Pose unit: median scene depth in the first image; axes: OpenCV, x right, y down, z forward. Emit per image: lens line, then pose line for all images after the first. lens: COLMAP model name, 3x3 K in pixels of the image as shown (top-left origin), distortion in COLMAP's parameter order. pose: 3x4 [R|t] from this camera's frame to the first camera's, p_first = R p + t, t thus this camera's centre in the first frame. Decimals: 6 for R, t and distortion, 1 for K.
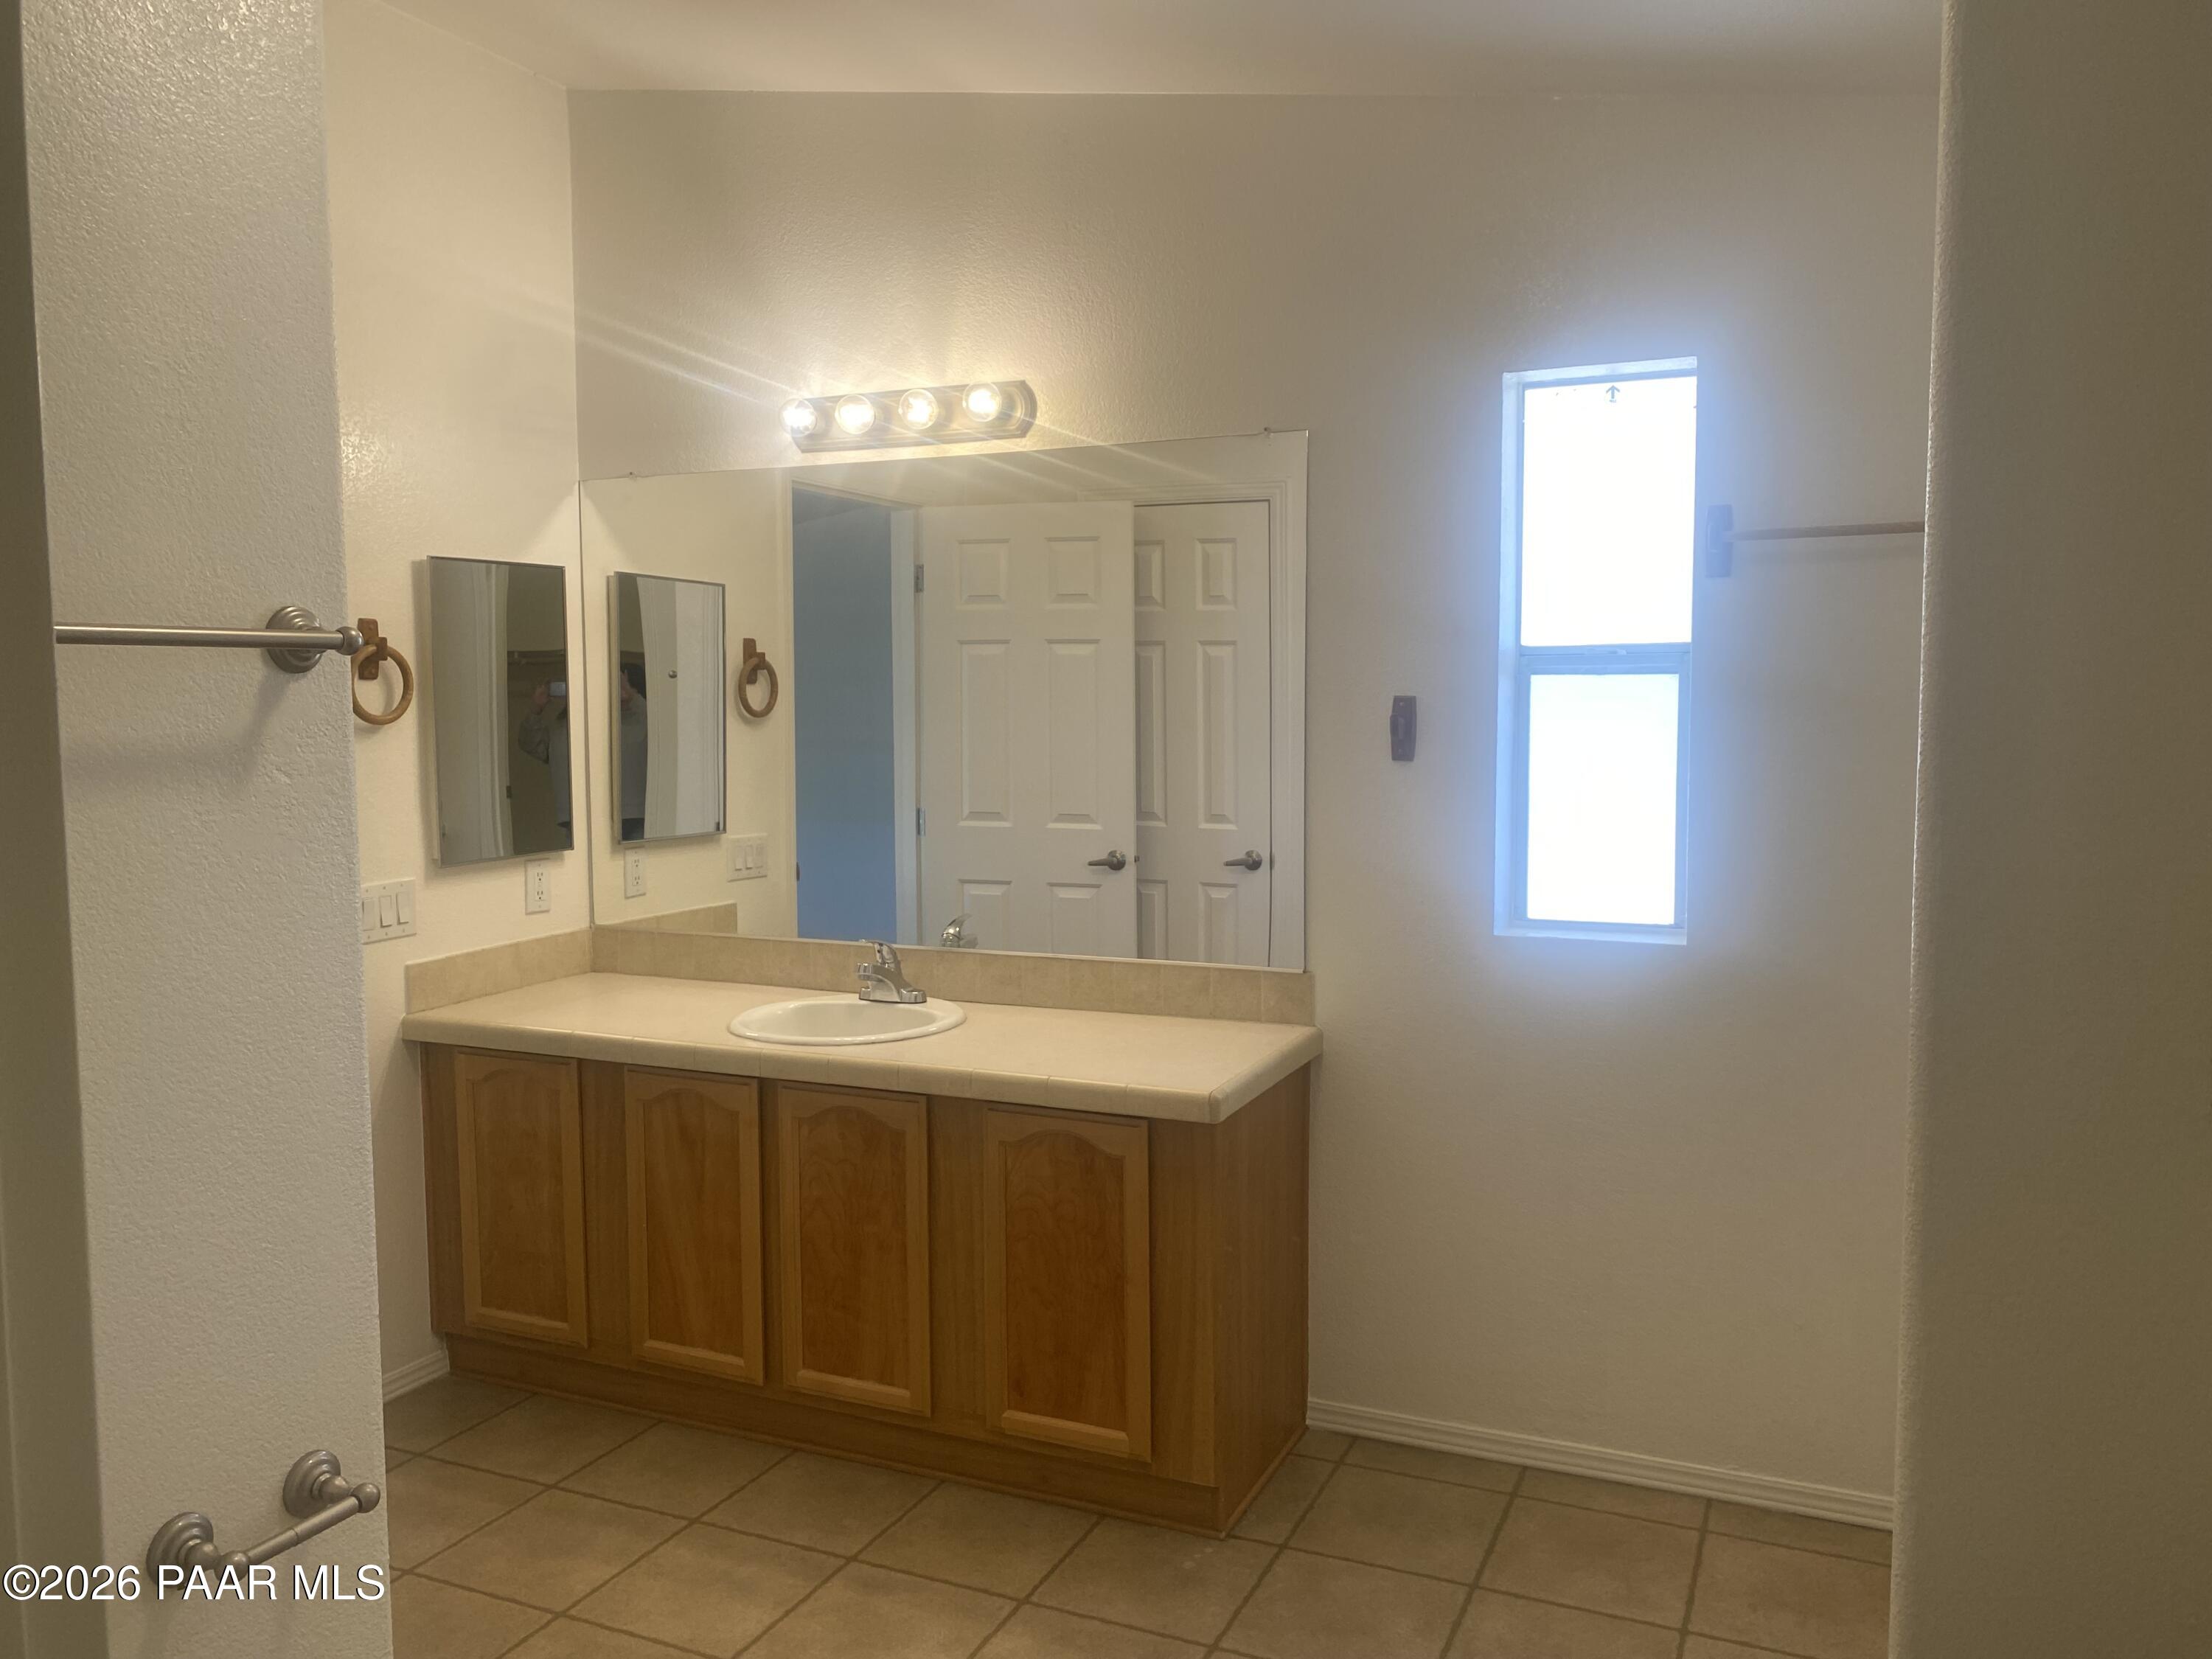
lens RADIAL K [[1648.5, 0, 1098.6], [0, 1648.5, 828.8], [0, 0, 1]] dist [-0.001201, -0.004369]
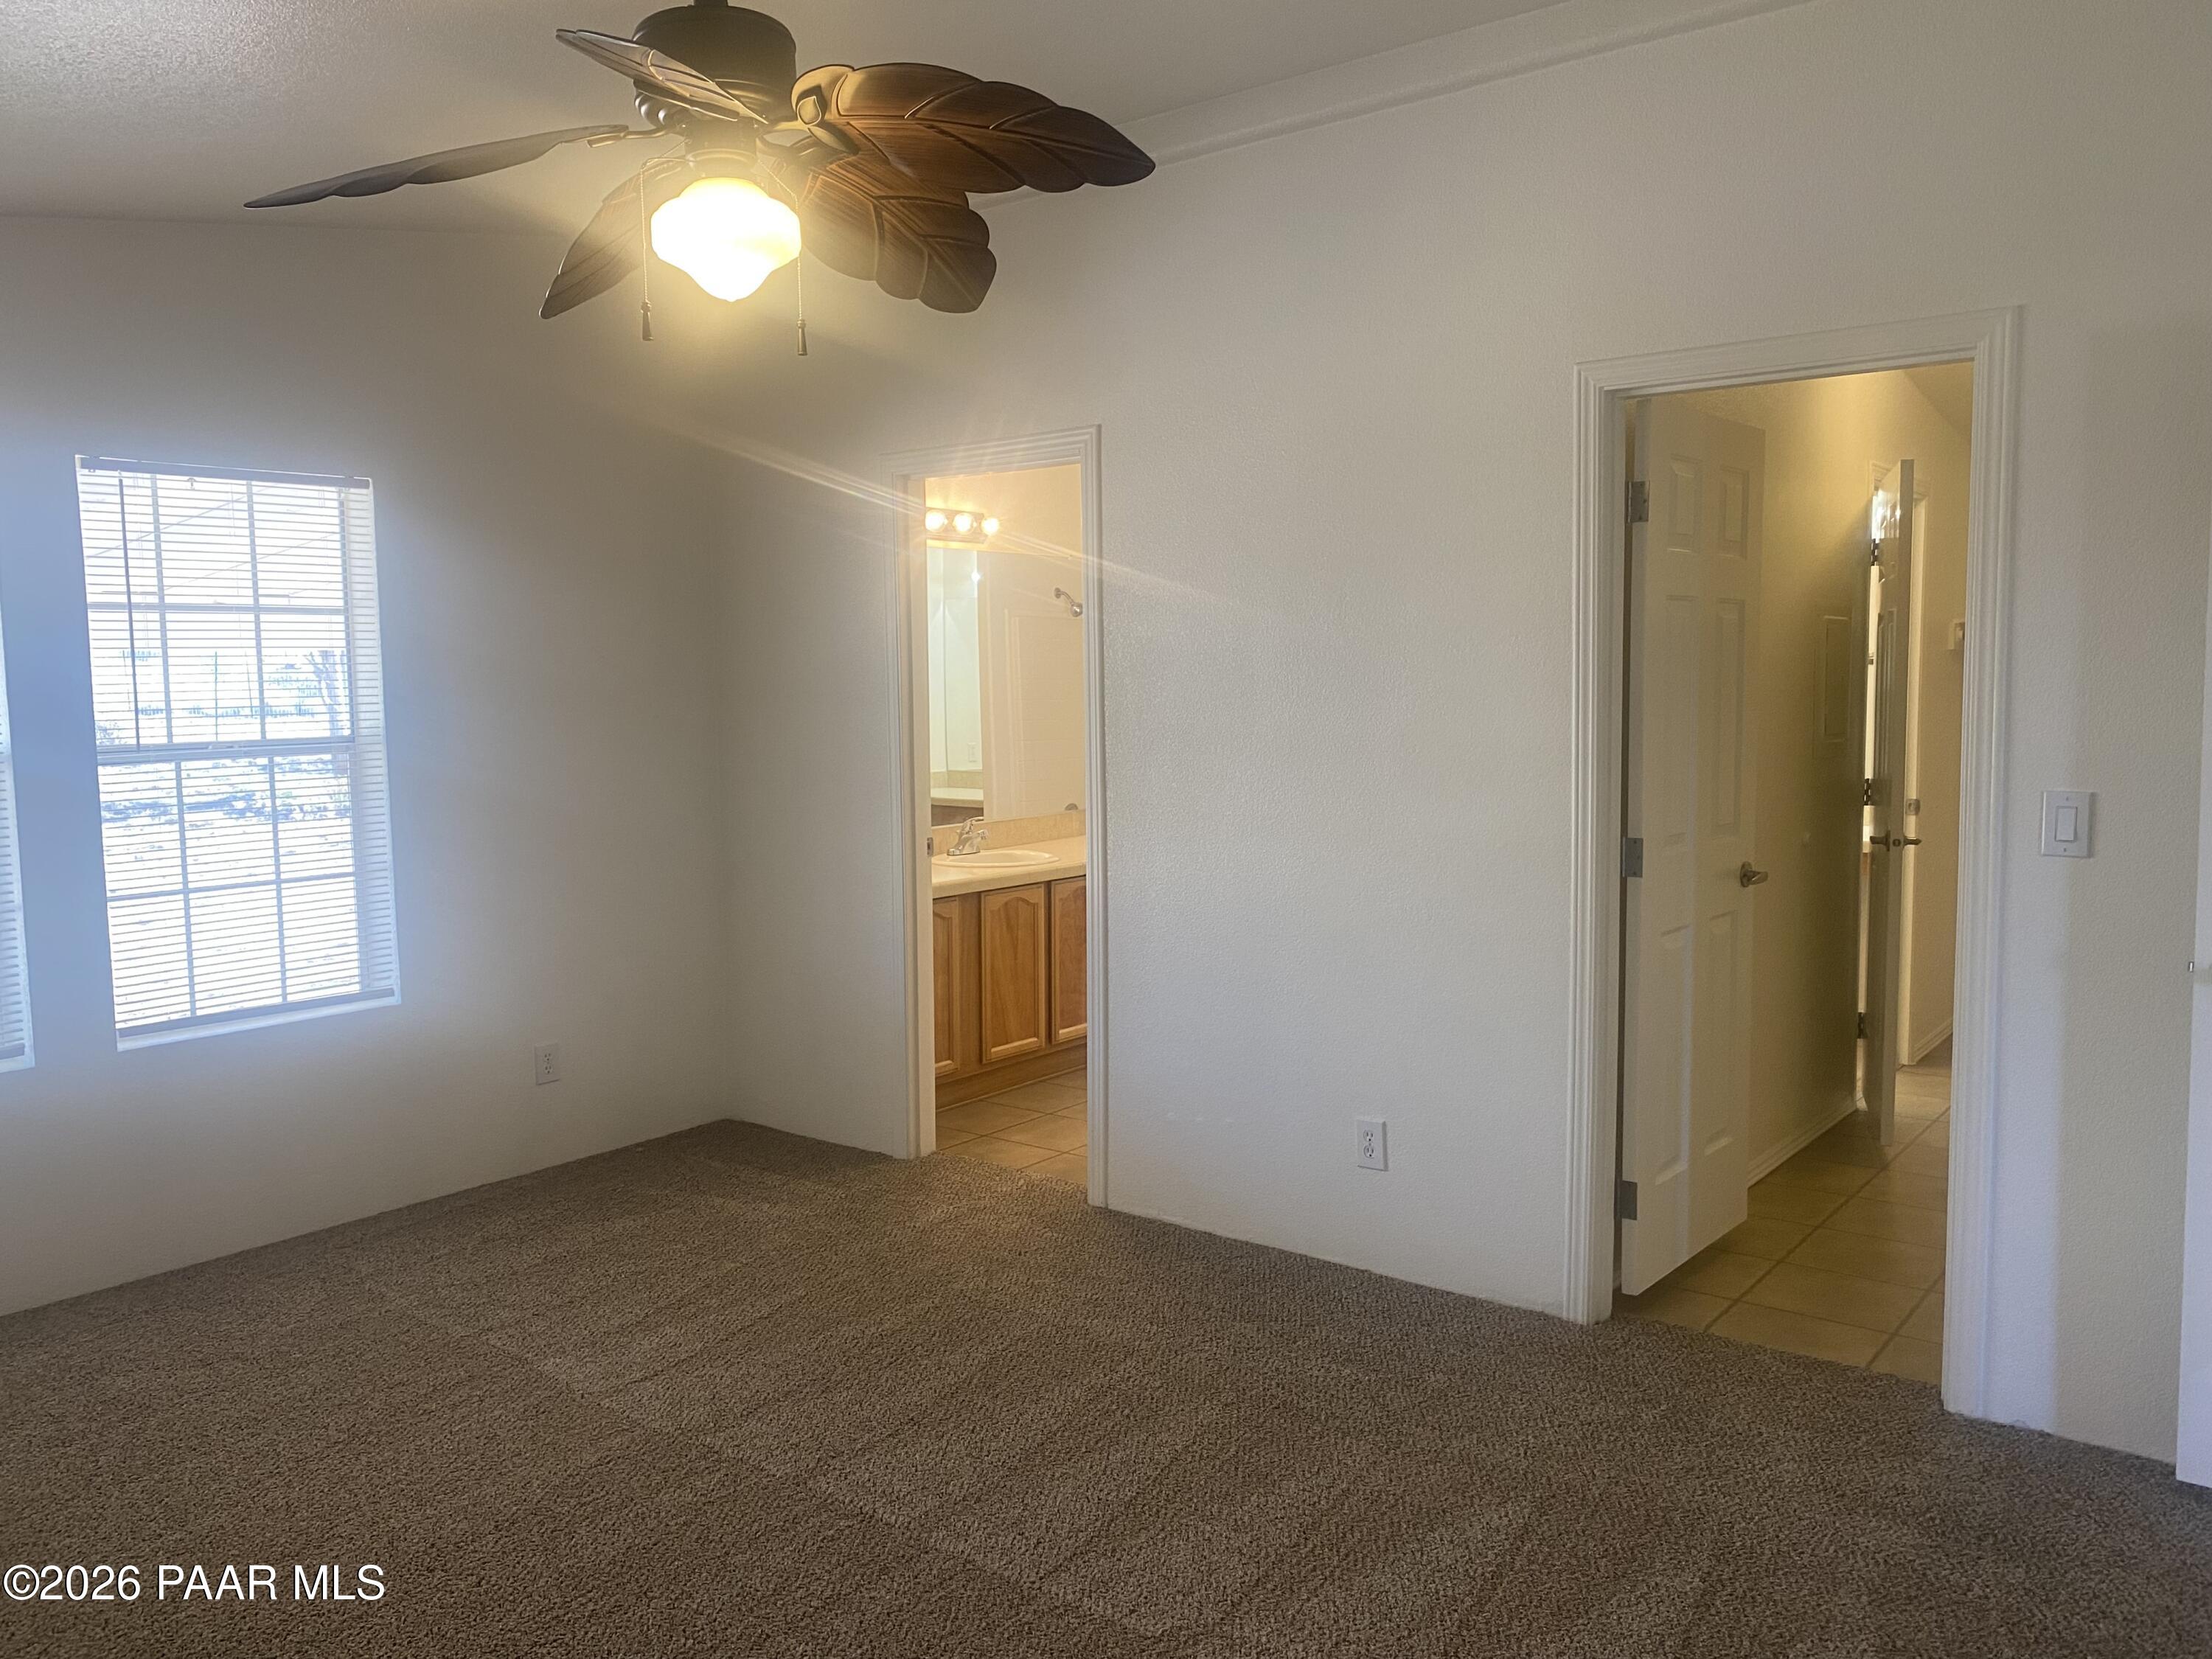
lens RADIAL K [[1648.5, 0, 1098.6], [0, 1648.5, 828.8], [0, 0, 1]] dist [-0.001201, -0.004369]
pose [[0.270897, -0.091174, 0.958281, -1.939800], [0.096814, 0.993037, 0.067113, -0.029503], [-0.957727, 0.074594, 0.277838, 0.397790]]
